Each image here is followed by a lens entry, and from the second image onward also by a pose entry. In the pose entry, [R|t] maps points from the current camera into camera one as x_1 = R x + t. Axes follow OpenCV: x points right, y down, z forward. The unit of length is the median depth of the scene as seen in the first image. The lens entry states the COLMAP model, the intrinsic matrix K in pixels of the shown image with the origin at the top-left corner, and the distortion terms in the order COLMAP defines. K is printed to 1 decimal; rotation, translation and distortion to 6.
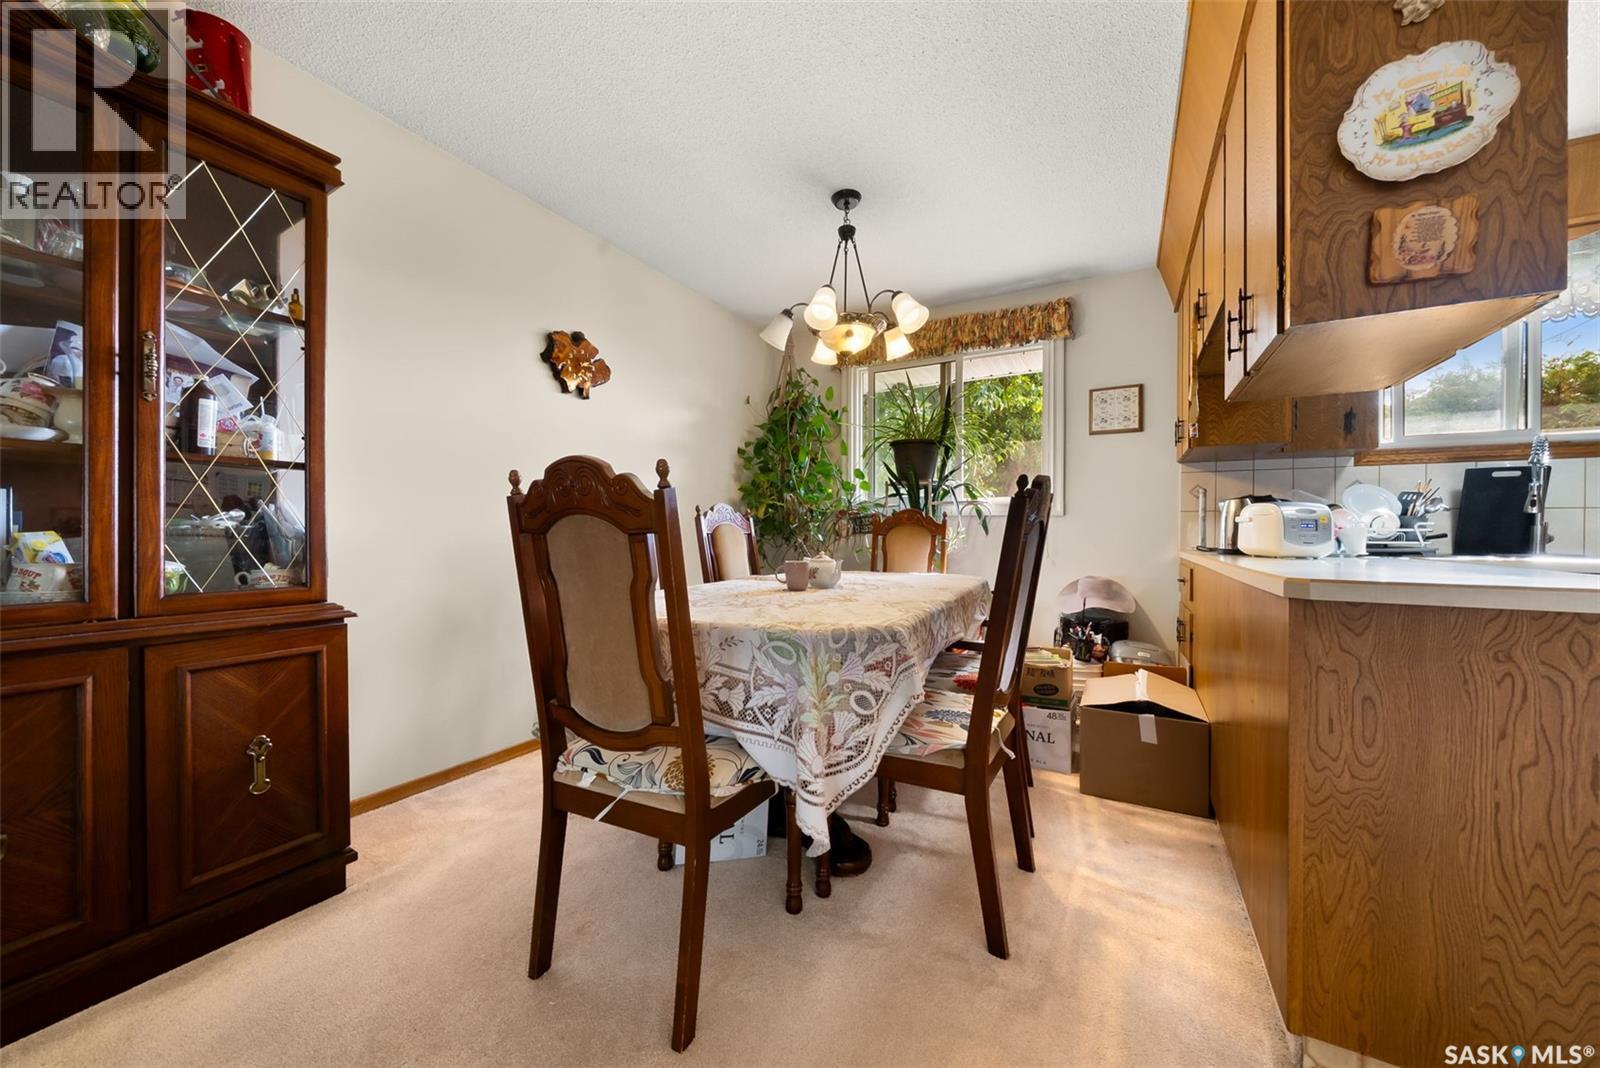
lens RADIAL K [[563.3, 0, 794.5], [0, 563.3, 532.5], [0, 0, 1]] dist [-0.007432, 0.000762]
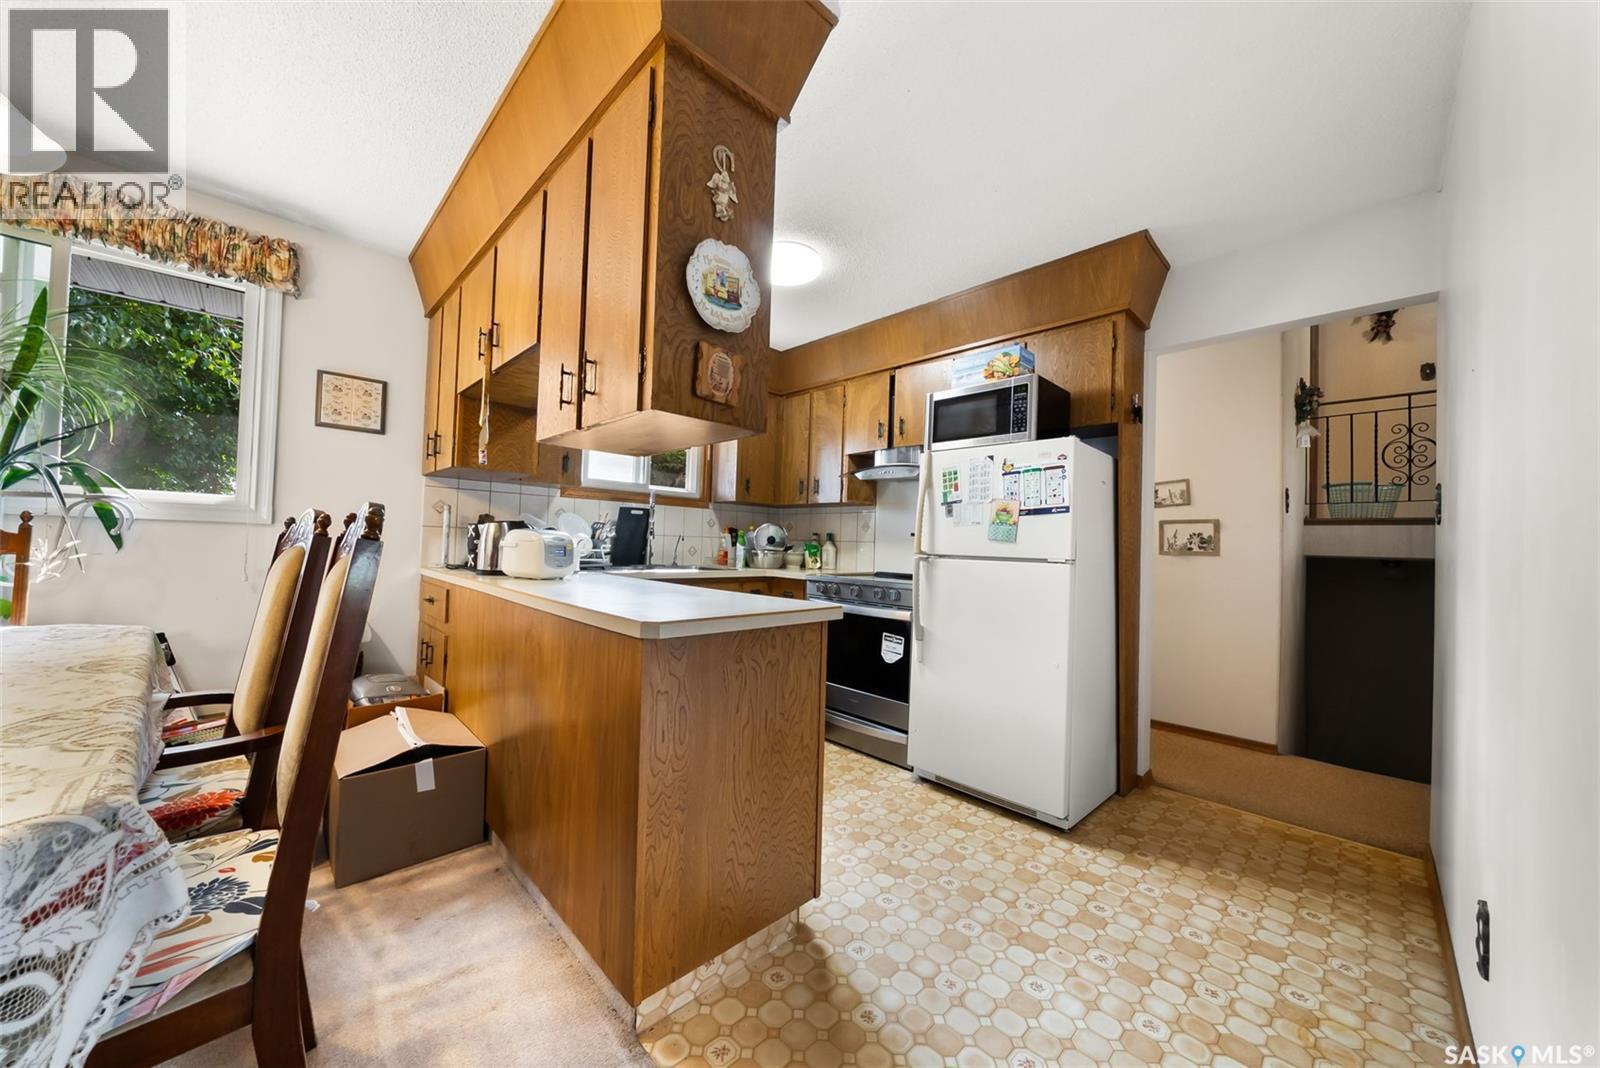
lens RADIAL K [[563.3, 0, 795.4], [0, 563.3, 531.8], [0, 0, 1]] dist [-0.007432, 0.000762]
pose [[0.272840, 0.019160, 0.961869, -0.082322], [-0.029179, 0.999507, -0.011633, -0.048825], [-0.961617, -0.024892, 0.273264, 0.176797]]
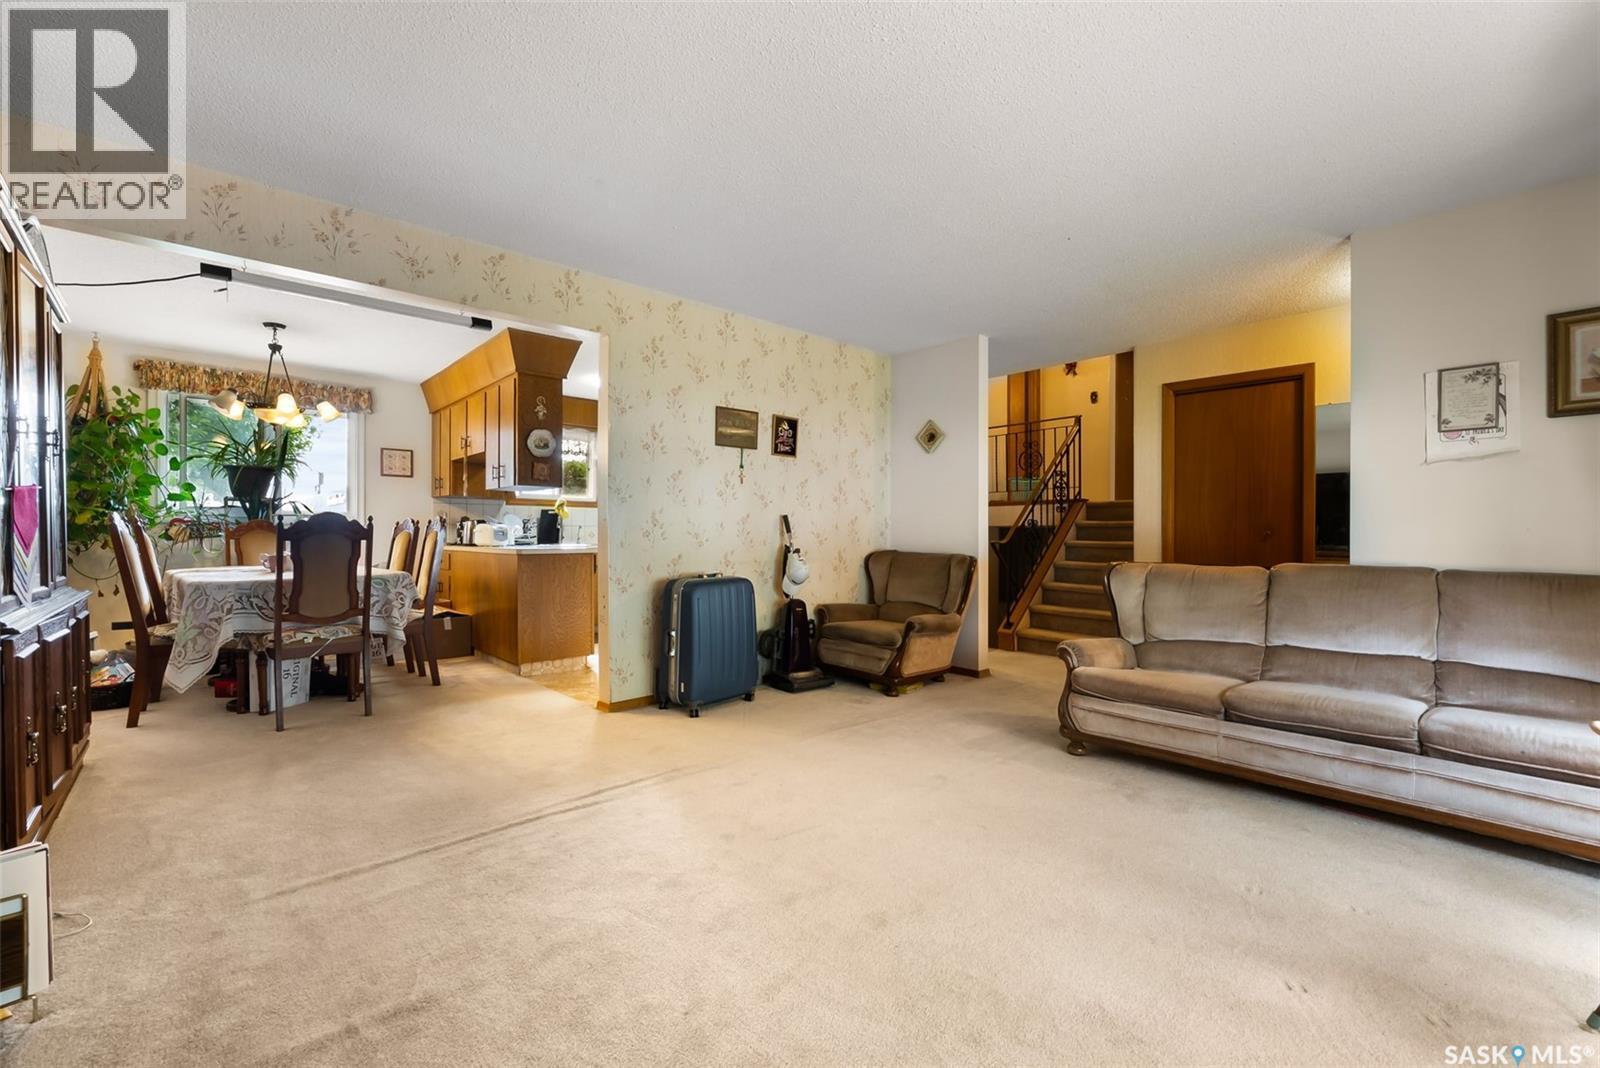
lens RADIAL K [[674.4, 0, 798.3], [0, 674.4, 533.4], [0, 0, 1]] dist [0.000585, 0.000062]
pose [[0.303785, -0.006755, 0.952717, -1.443851], [0.000980, 0.999977, 0.006777, -0.028159], [-0.952740, -0.001125, 0.303784, -1.105332]]
